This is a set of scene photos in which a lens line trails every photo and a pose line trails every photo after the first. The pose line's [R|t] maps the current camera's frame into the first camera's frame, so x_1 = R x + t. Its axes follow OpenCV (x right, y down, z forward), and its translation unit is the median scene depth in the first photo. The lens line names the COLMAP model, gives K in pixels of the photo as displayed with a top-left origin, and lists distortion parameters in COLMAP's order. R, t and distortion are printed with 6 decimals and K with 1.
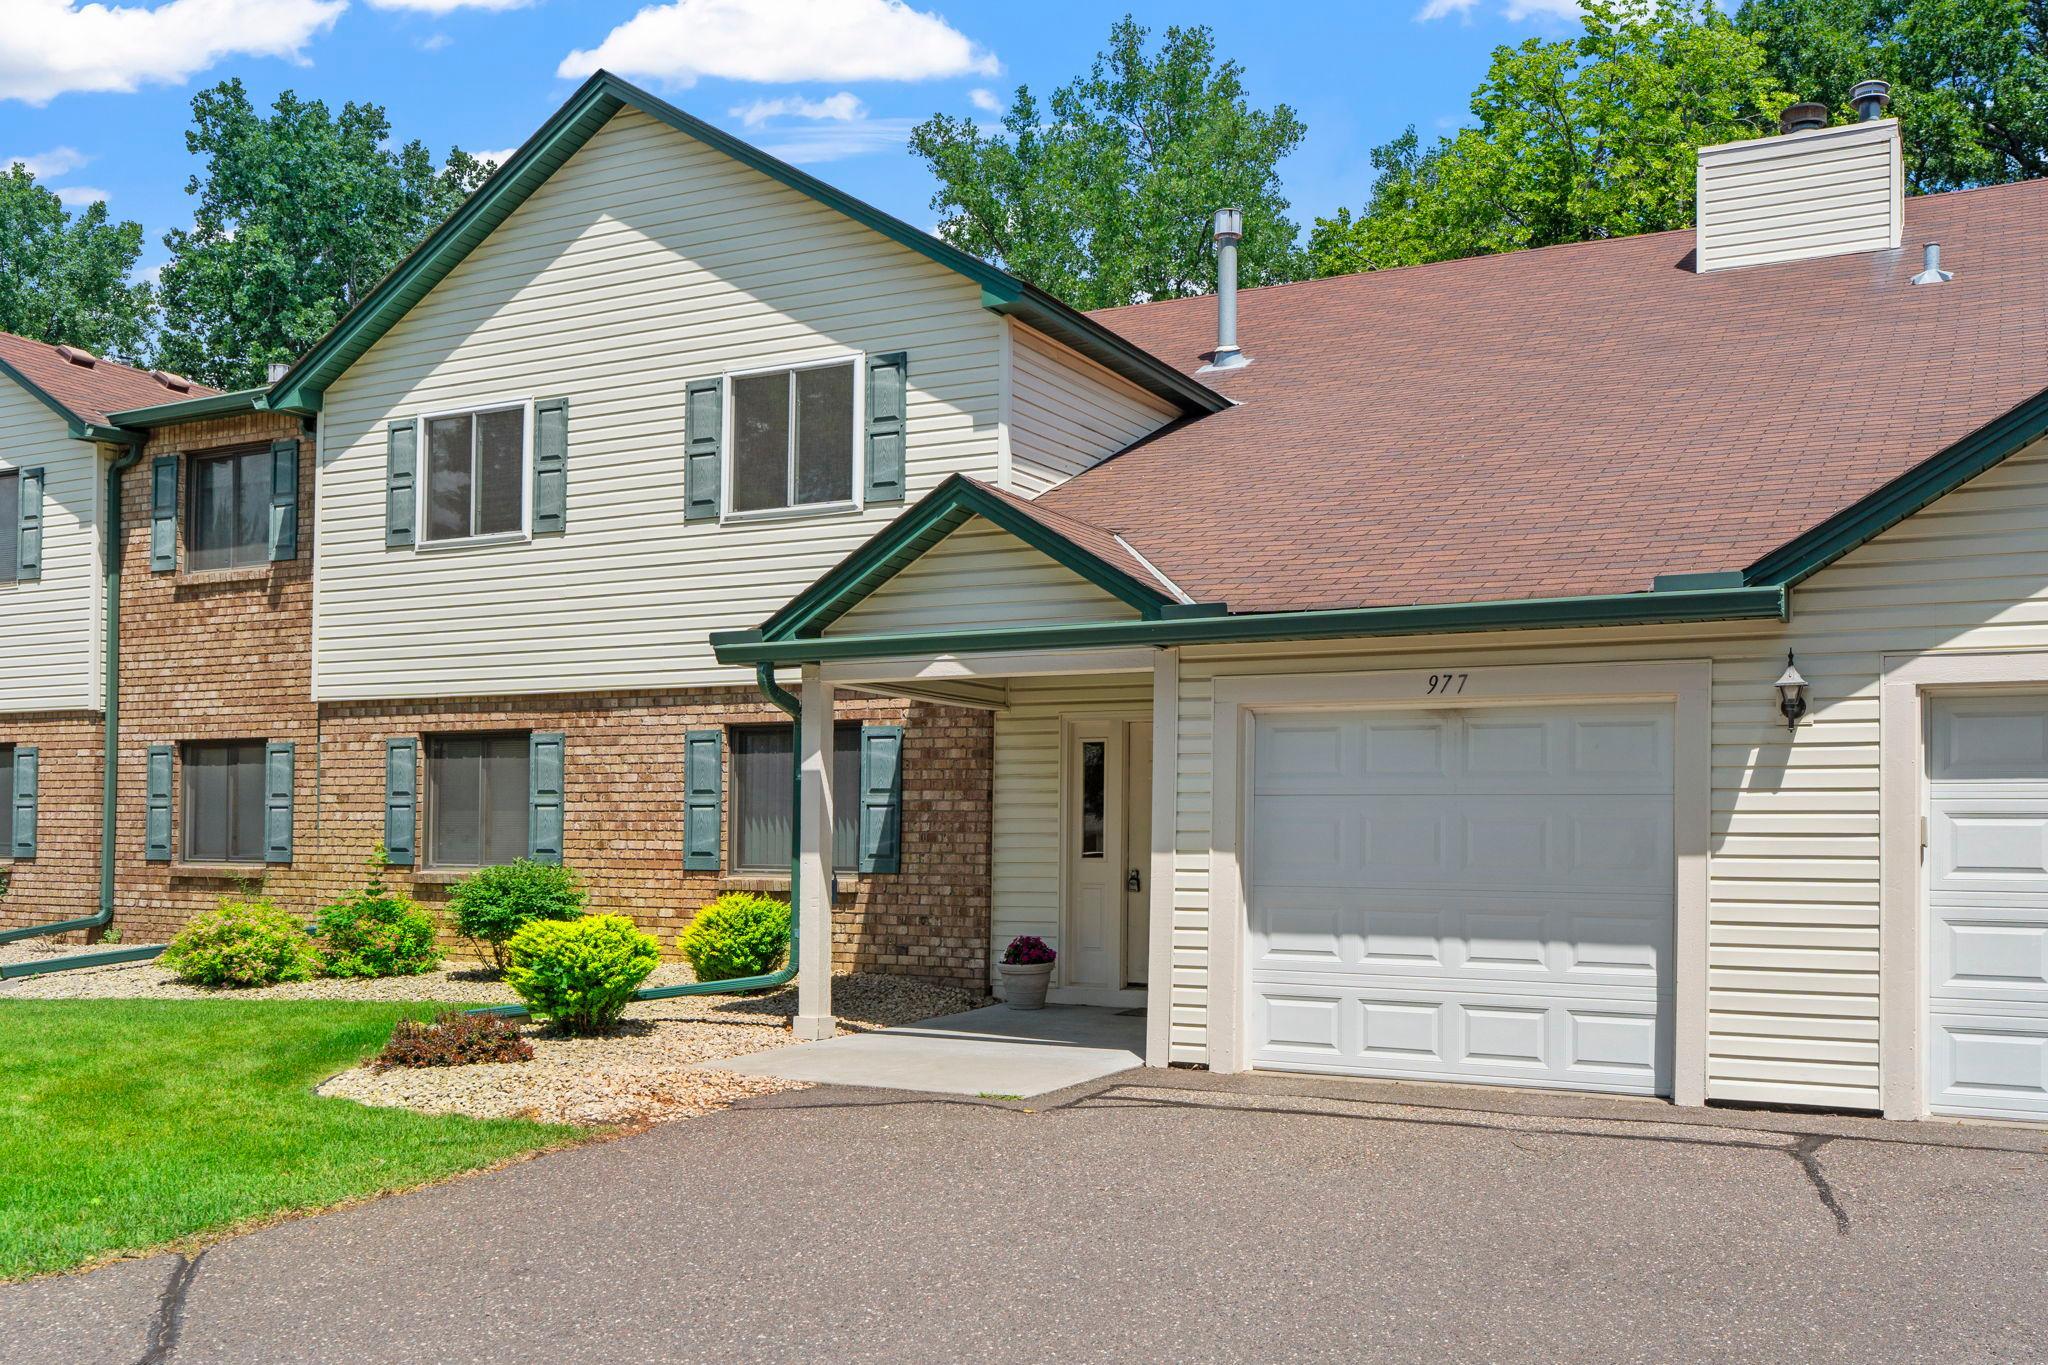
lens RADIAL K [[1857.0, 0, 1025.3], [0, 1857.0, 811.3], [0, 0, 1]] dist [0.011800, 0.010593]
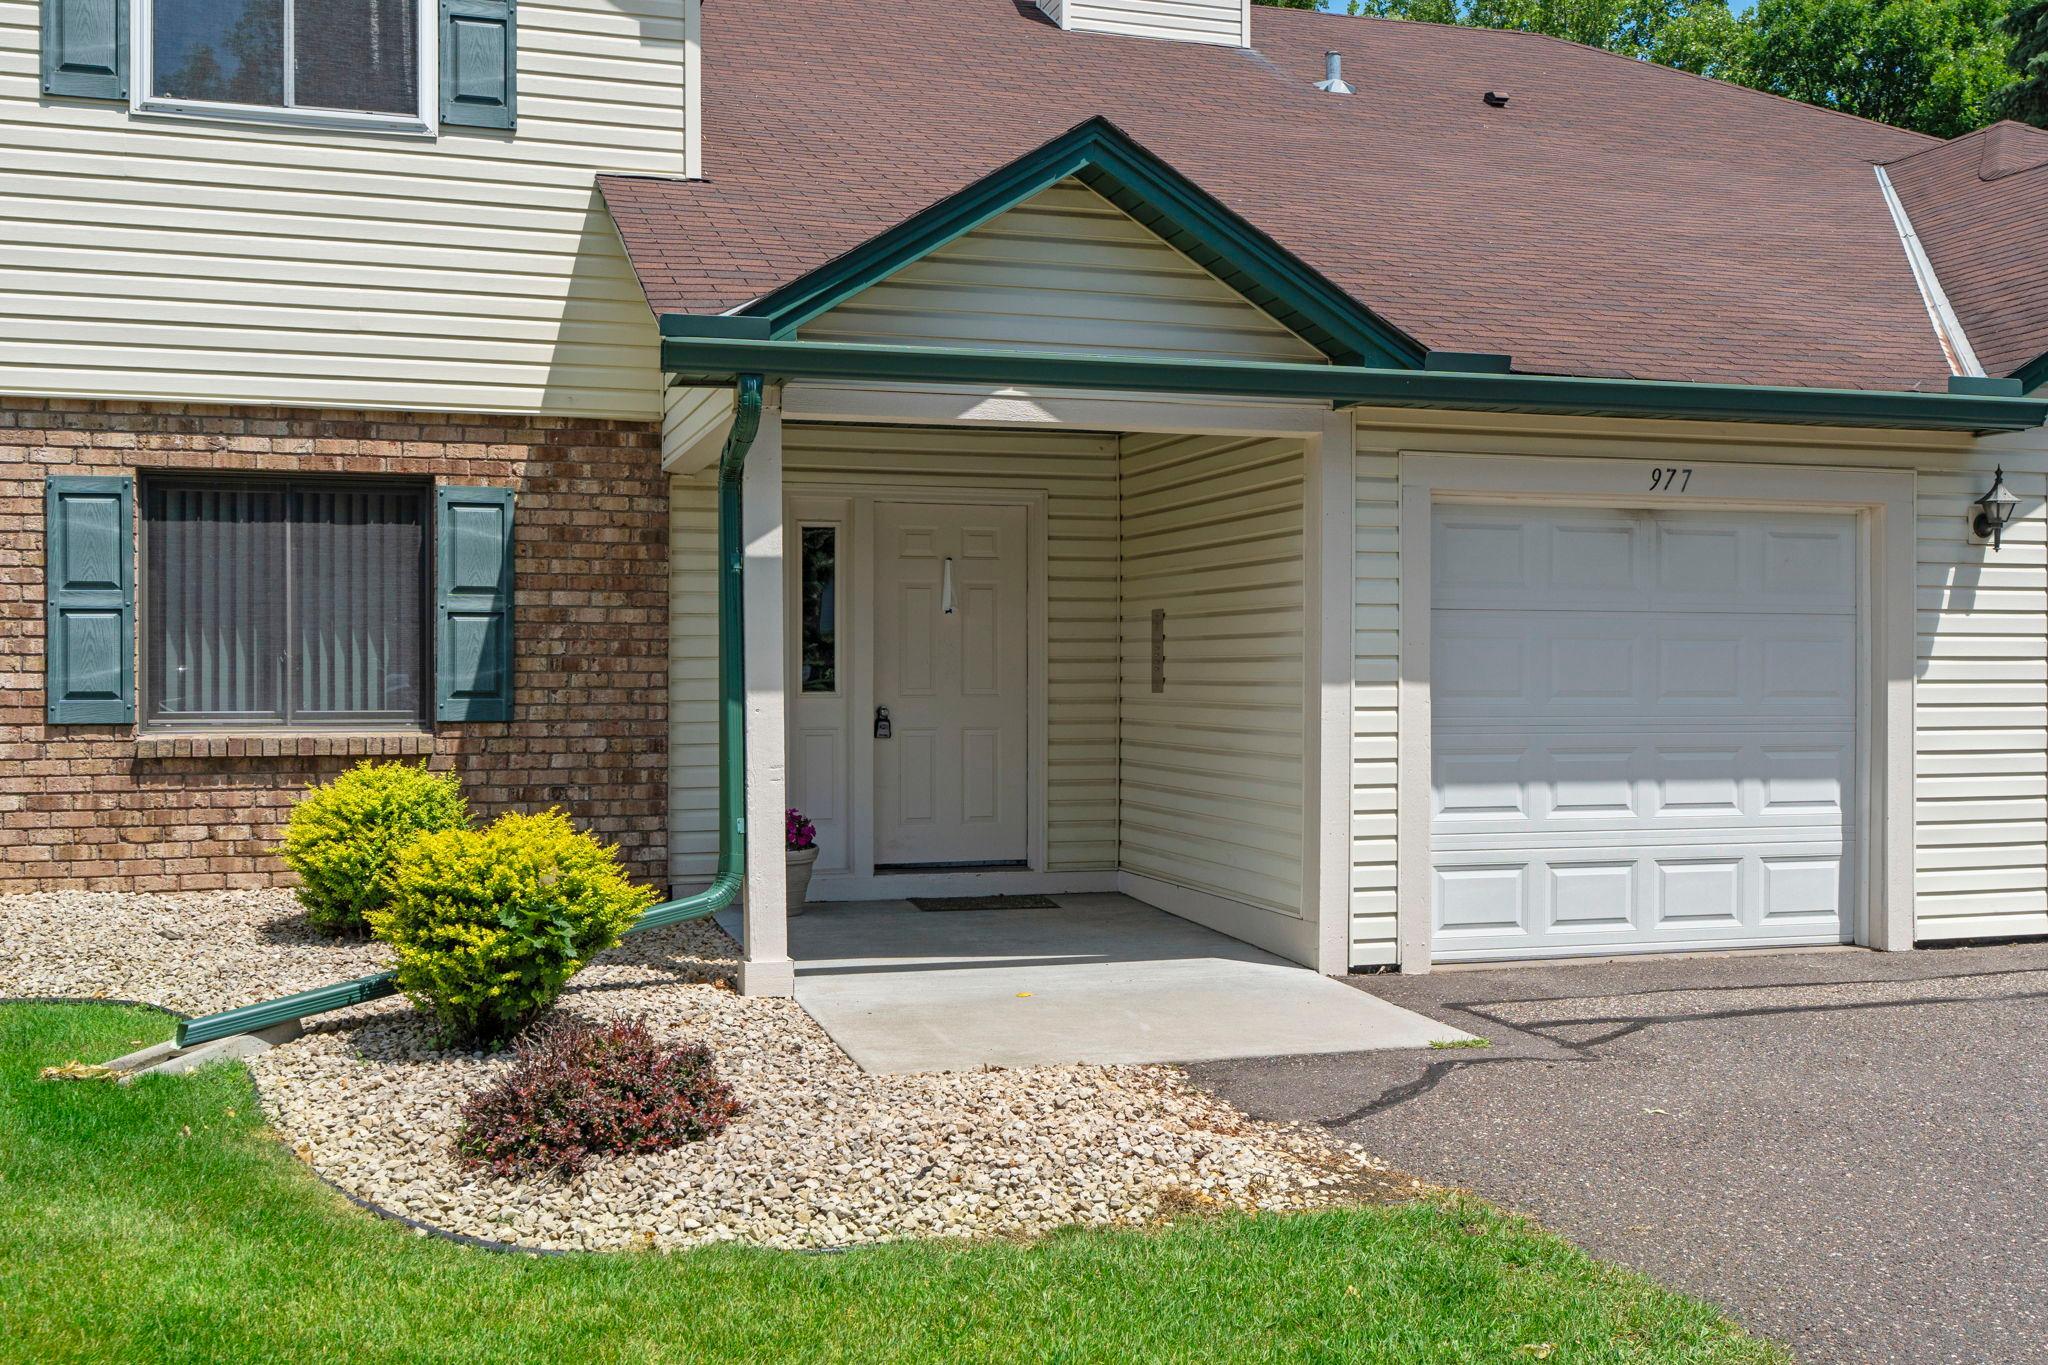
lens RADIAL K [[2034.3, 0, 1016.6], [0, 2034.3, 655.0], [0, 0, 1]] dist [0.004945, 0.000000]
pose [[0.707558, -0.004094, 0.706644, -0.413781], [-0.007542, 0.999883, 0.013345, 0.000409], [-0.706615, -0.014772, 0.707444, 0.365578]]
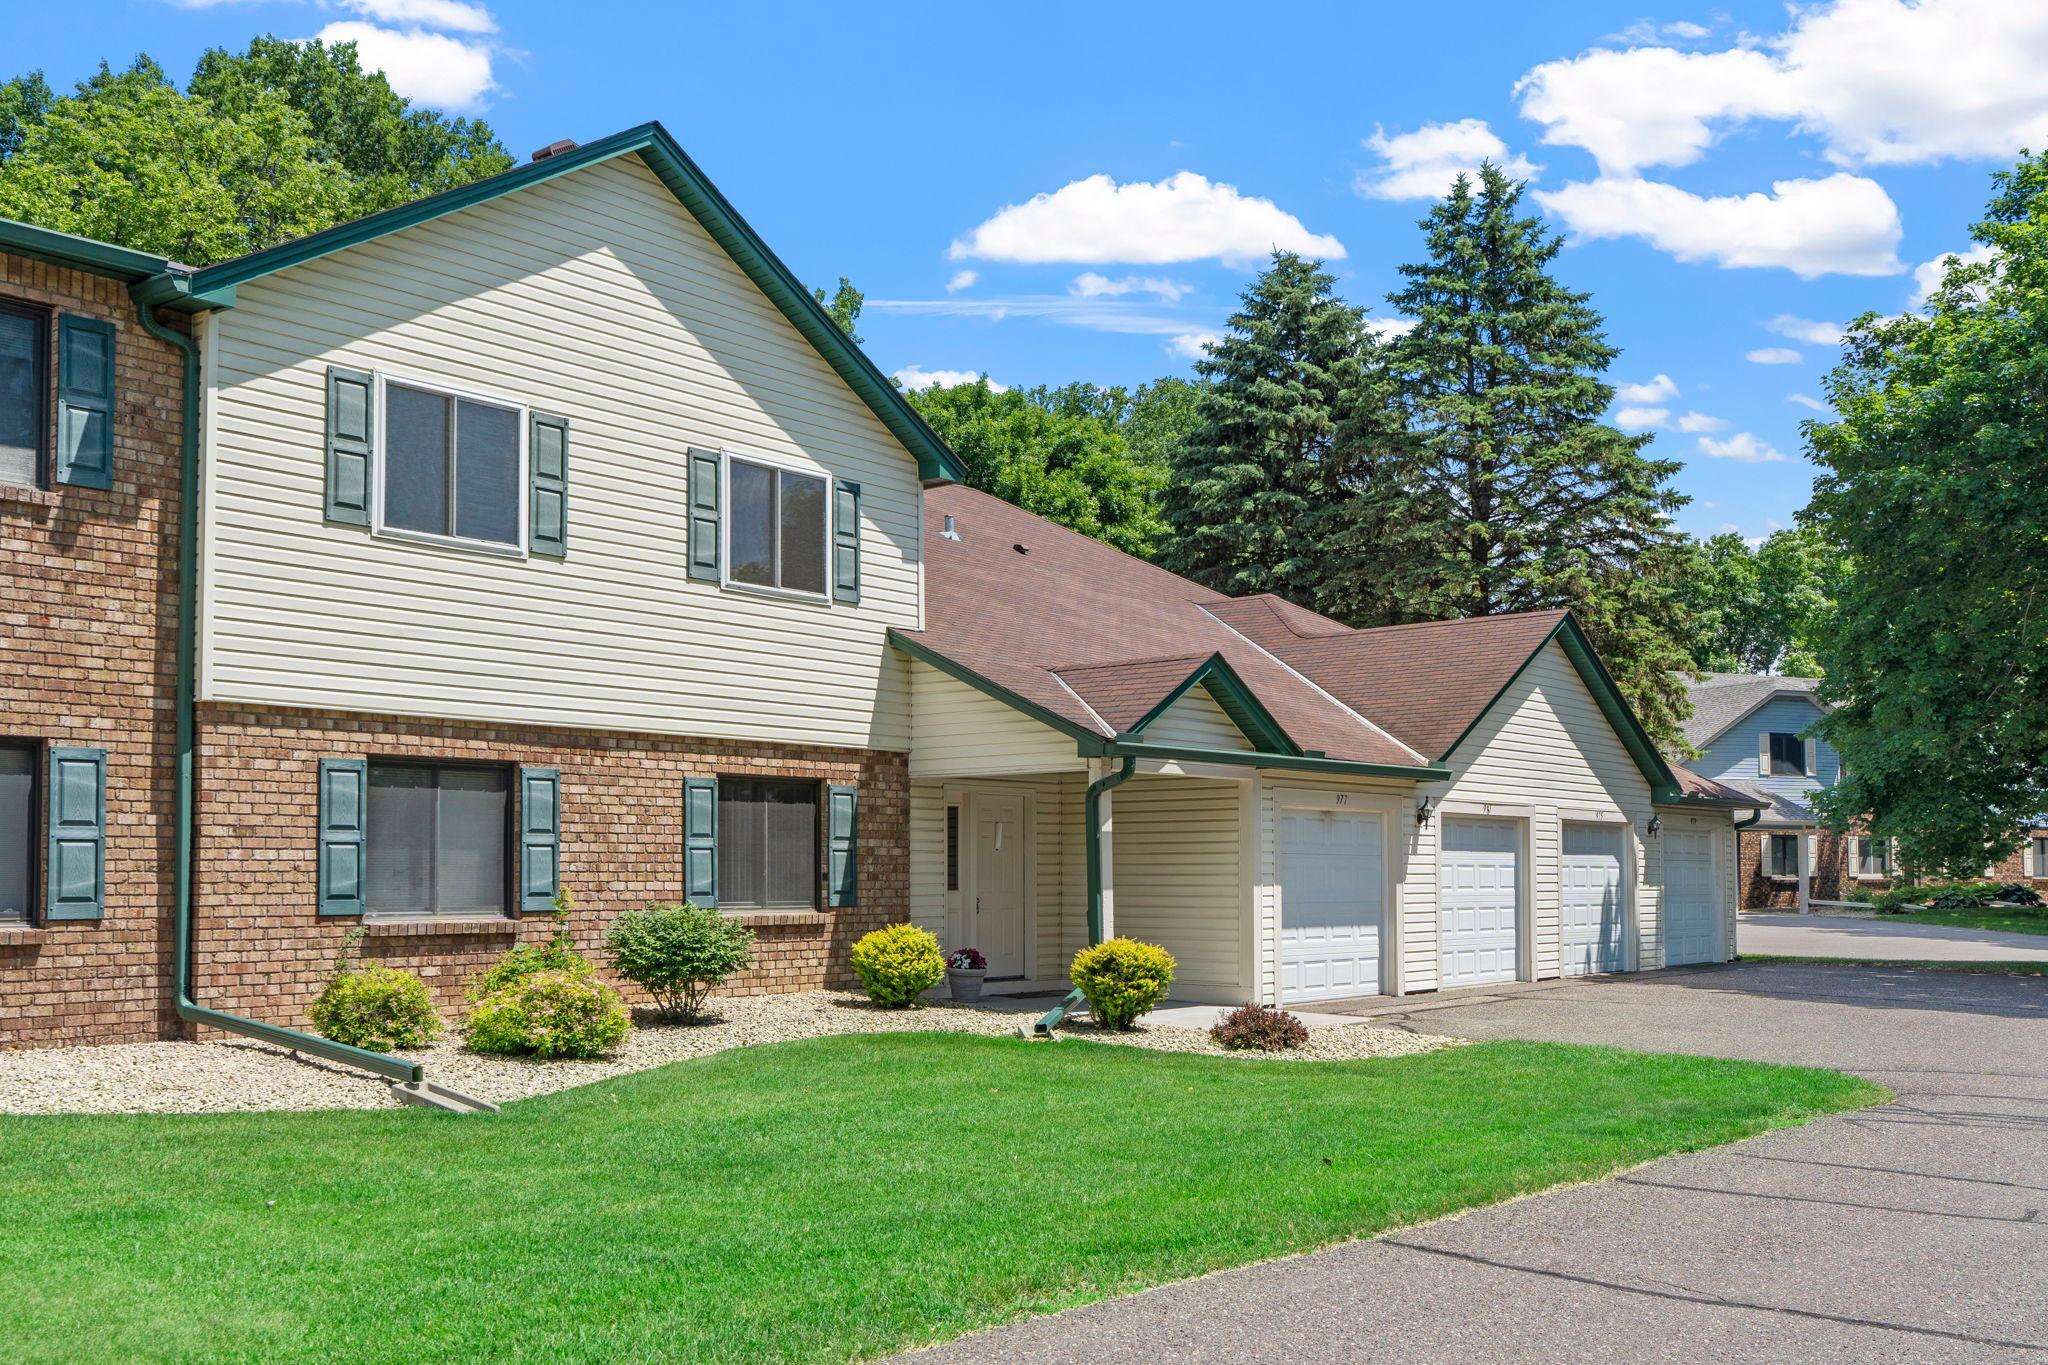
lens RADIAL K [[1857.0, 0, 1035.7], [0, 1857.0, 760.8], [0, 0, 1]] dist [0.011800, 0.010593]
pose [[0.211286, 0.048685, 0.976211, -1.183859], [-0.019597, 0.998769, -0.045568, -0.008329], [-0.977228, -0.009502, 0.211980, 0.588905]]
